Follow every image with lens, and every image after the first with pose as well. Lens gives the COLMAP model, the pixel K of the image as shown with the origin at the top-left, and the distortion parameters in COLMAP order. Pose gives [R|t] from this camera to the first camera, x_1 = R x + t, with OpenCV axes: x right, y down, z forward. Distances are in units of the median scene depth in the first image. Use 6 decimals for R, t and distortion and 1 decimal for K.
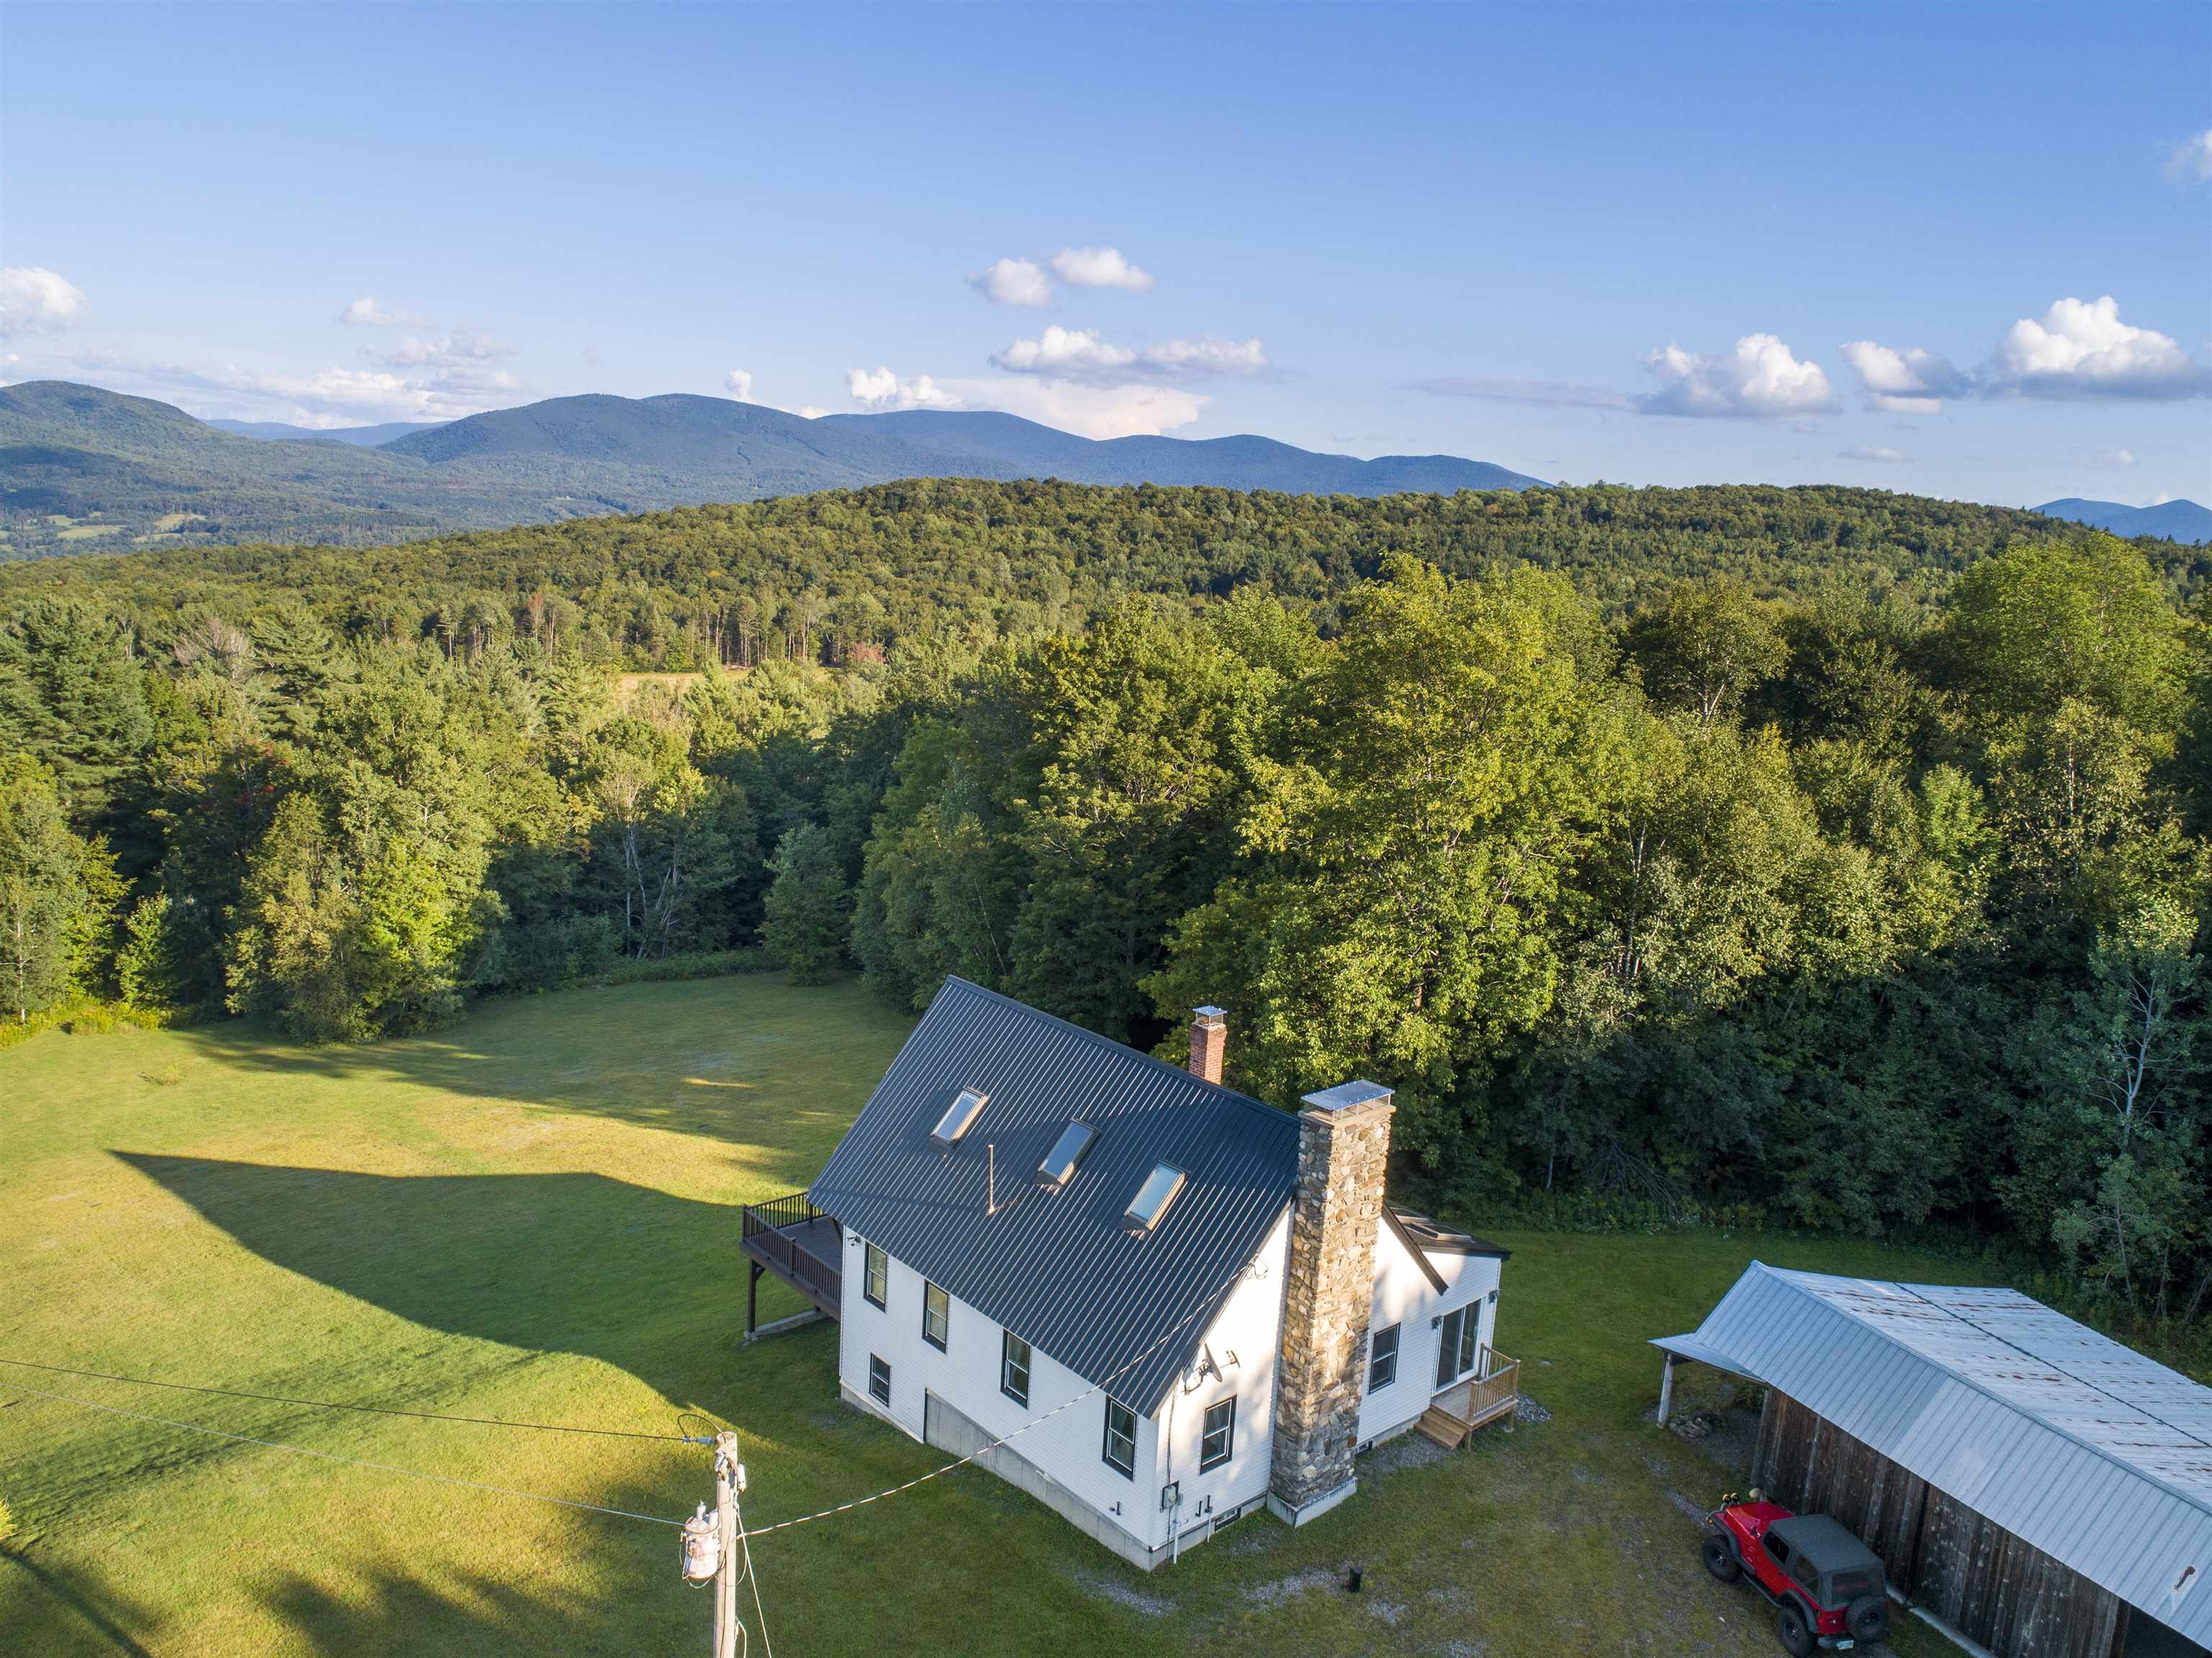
lens RADIAL K [[1685.7, 0, 1107.2], [0, 1685.7, 820.9], [0, 0, 1]] dist [-0.025094, 0.007522]
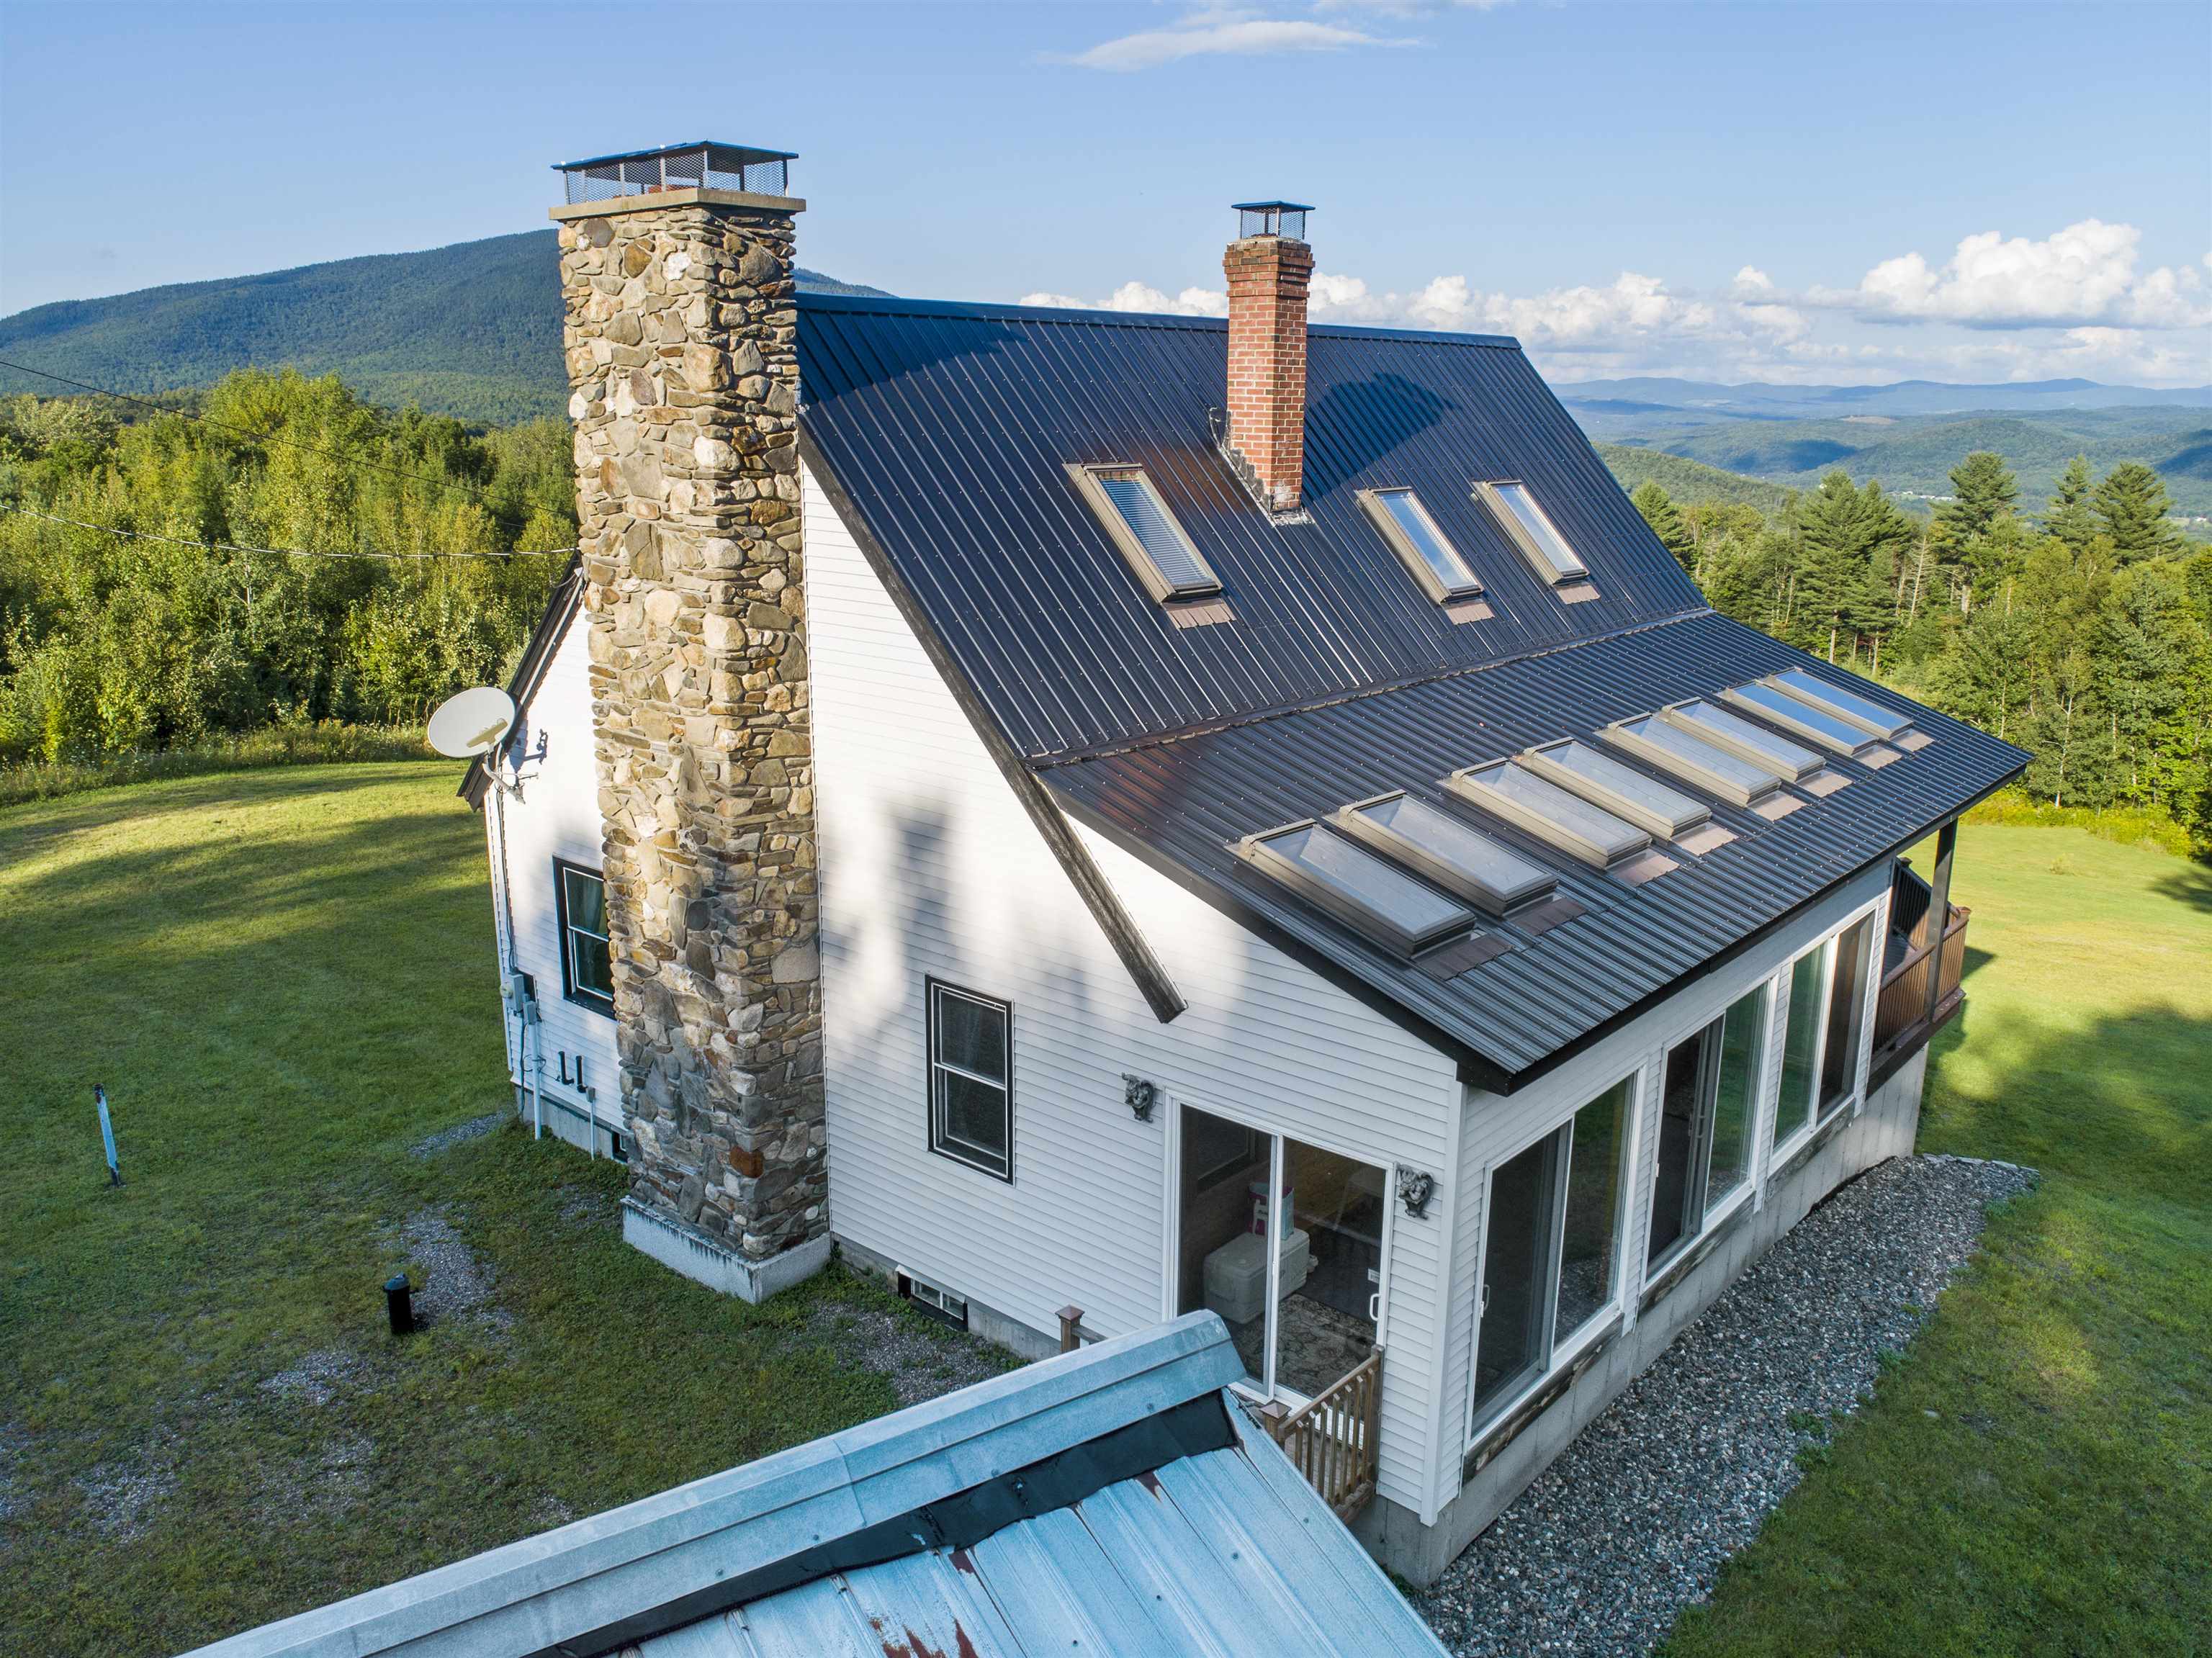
lens RADIAL K [[1690.2, 0, 1105.0], [0, 1690.2, 819.0], [0, 0, 1]] dist [-0.025367, 0.009591]
pose [[0.130077, 0.182250, -0.974610, 0.142254], [-0.181083, 0.970796, 0.157369, 0.059359], [0.974828, 0.156015, 0.159281, 0.275196]]
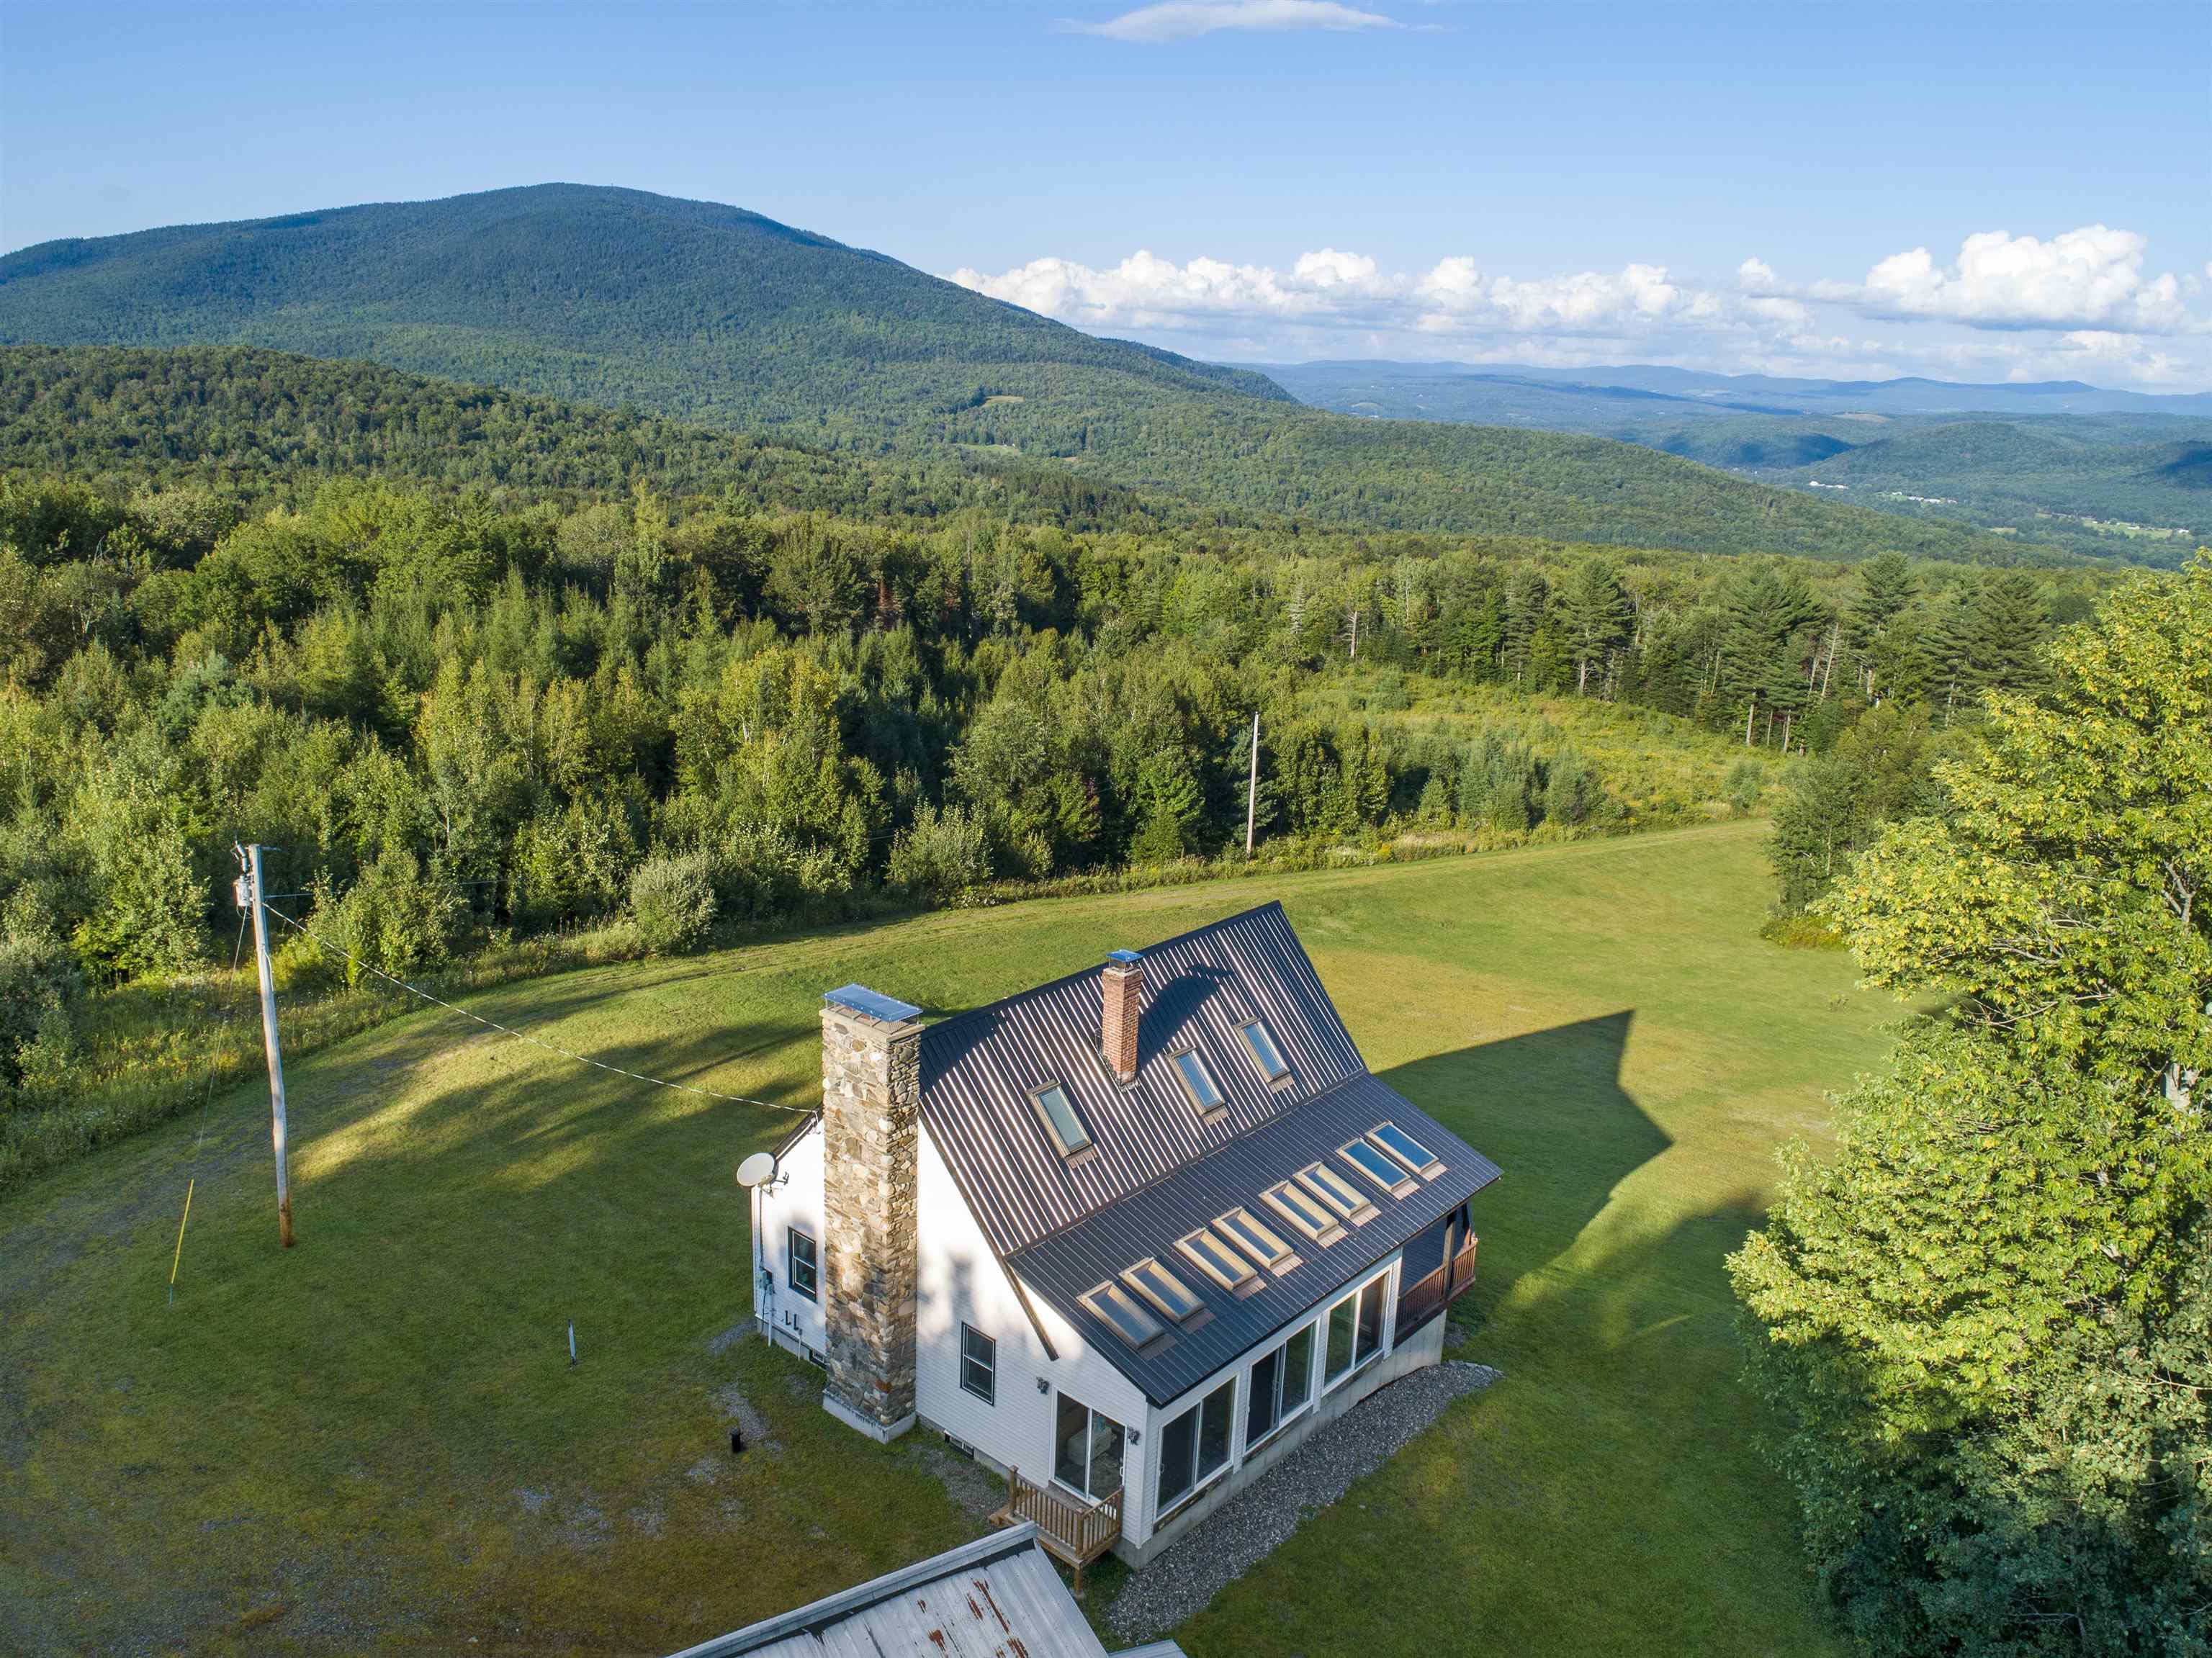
lens RADIAL K [[1685.3, 0, 1107.2], [0, 1685.3, 820.9], [0, 0, 1]] dist [-0.025094, 0.007522]
pose [[0.132416, 0.207637, -0.969202, 0.273774], [-0.214778, 0.960592, 0.176448, -0.033714], [0.967645, 0.184798, 0.171793, 0.246570]]
